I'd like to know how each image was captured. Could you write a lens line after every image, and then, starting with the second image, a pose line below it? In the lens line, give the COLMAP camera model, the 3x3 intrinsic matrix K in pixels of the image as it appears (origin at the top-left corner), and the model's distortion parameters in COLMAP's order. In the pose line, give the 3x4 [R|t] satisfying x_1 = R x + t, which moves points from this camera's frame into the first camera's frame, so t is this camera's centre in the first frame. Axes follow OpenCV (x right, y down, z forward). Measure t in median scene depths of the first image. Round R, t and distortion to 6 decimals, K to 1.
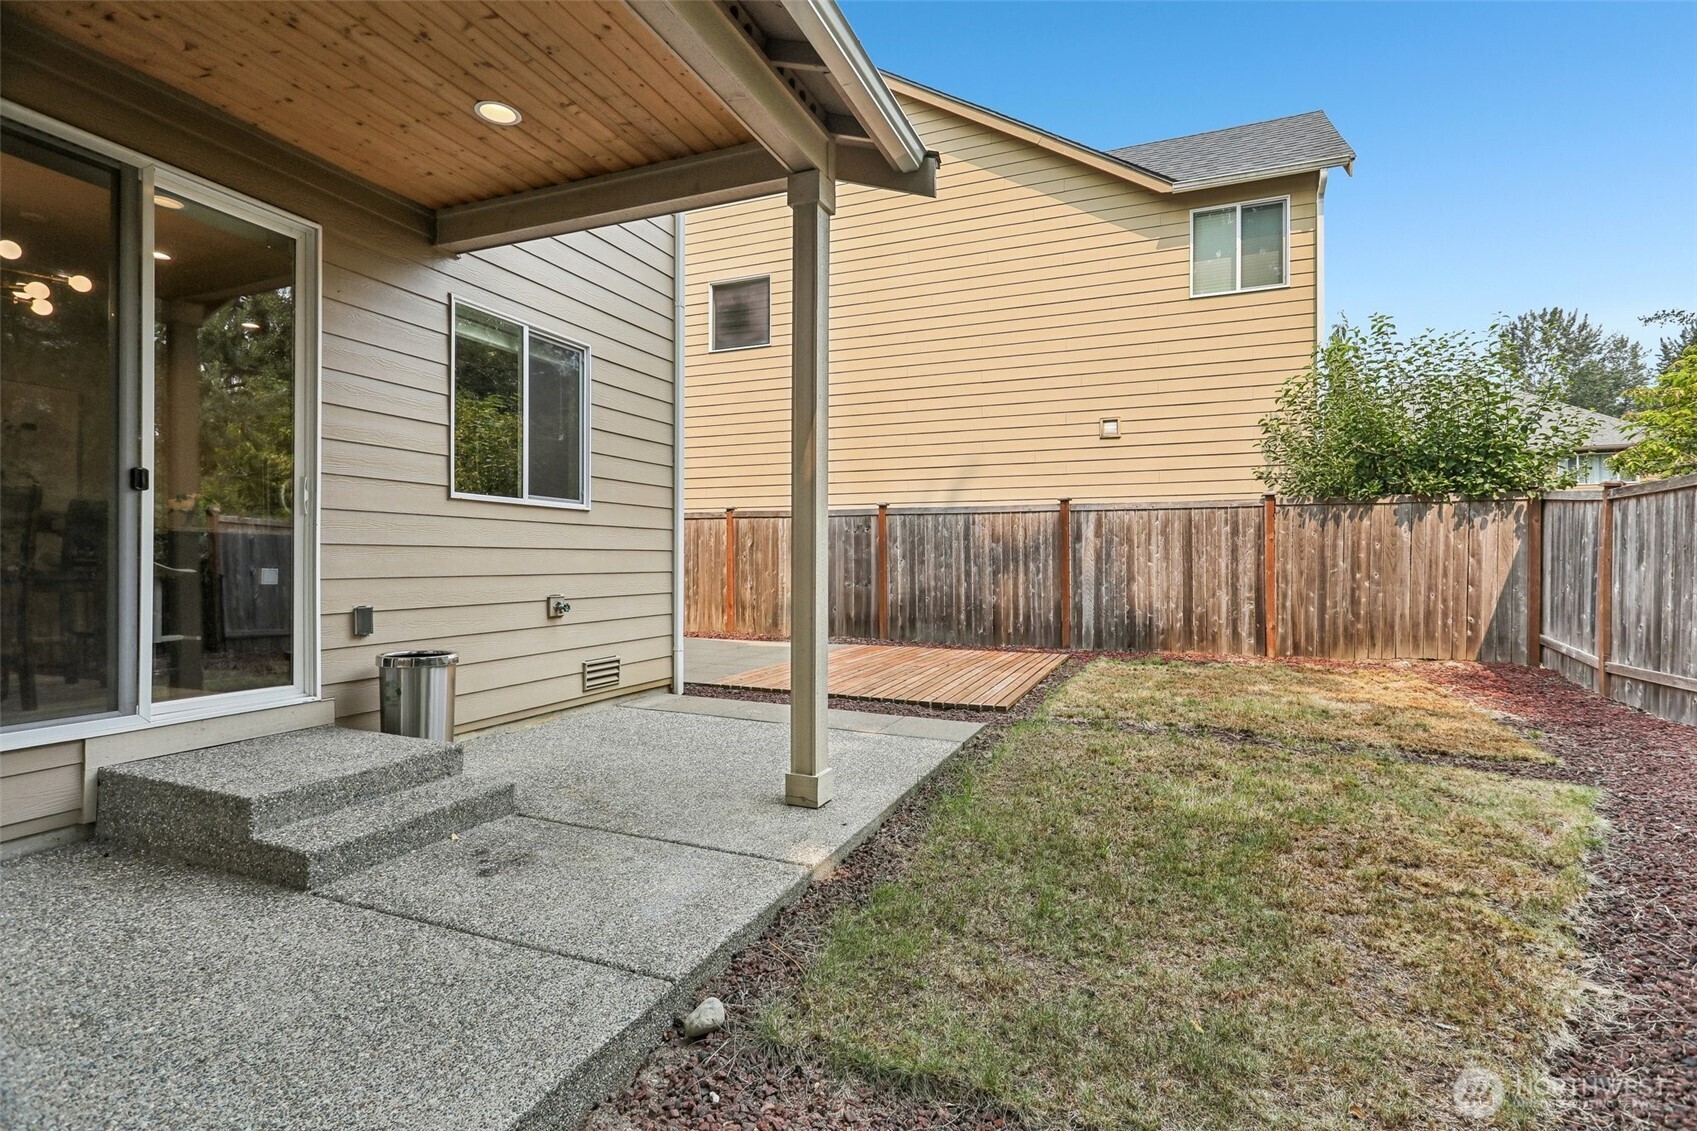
lens RADIAL K [[808.4, 0, 864.1], [0, 808.4, 570.8], [0, 0, 1]] dist [0.012417, 0.002308]
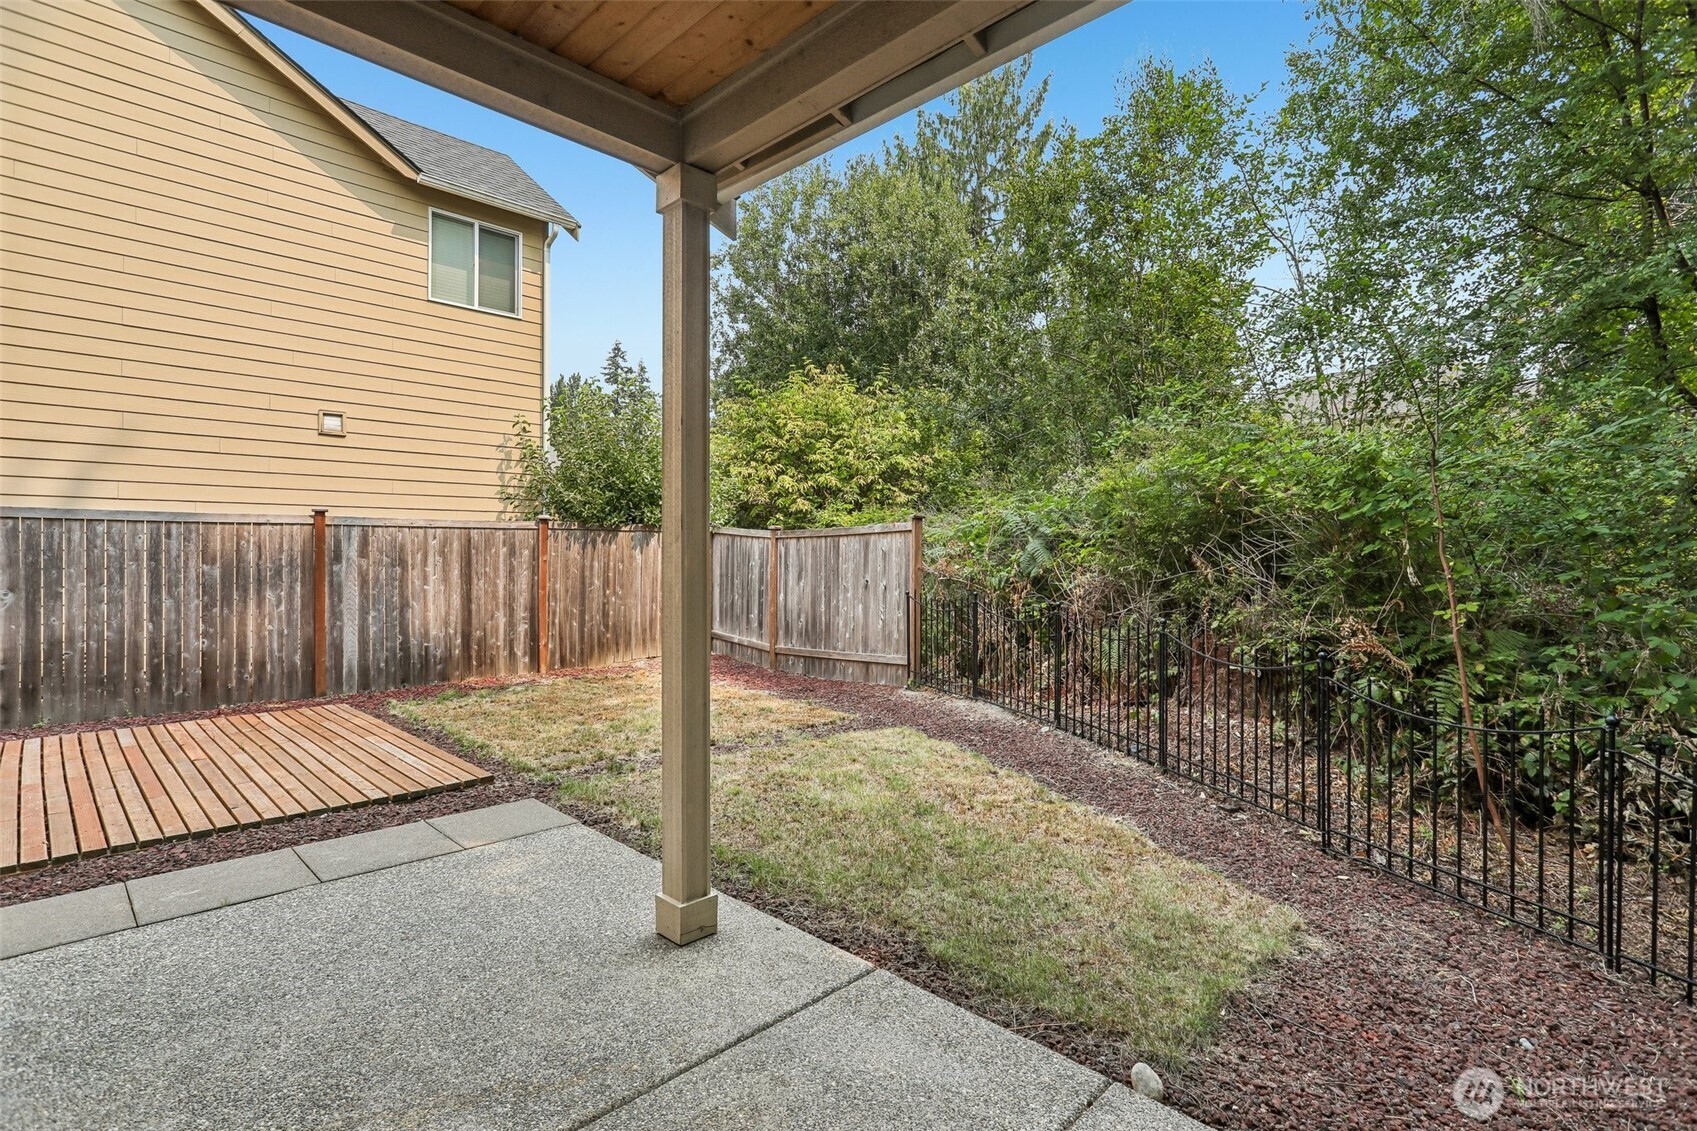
lens RADIAL K [[808.4, 0, 855.1], [0, 808.4, 550.4], [0, 0, 1]] dist [0.012417, 0.002308]
pose [[0.390836, 0.004946, 0.920447, -0.298802], [0.014460, 0.999829, -0.011512, -0.032995], [-0.920347, 0.017809, 0.390698, 0.209650]]
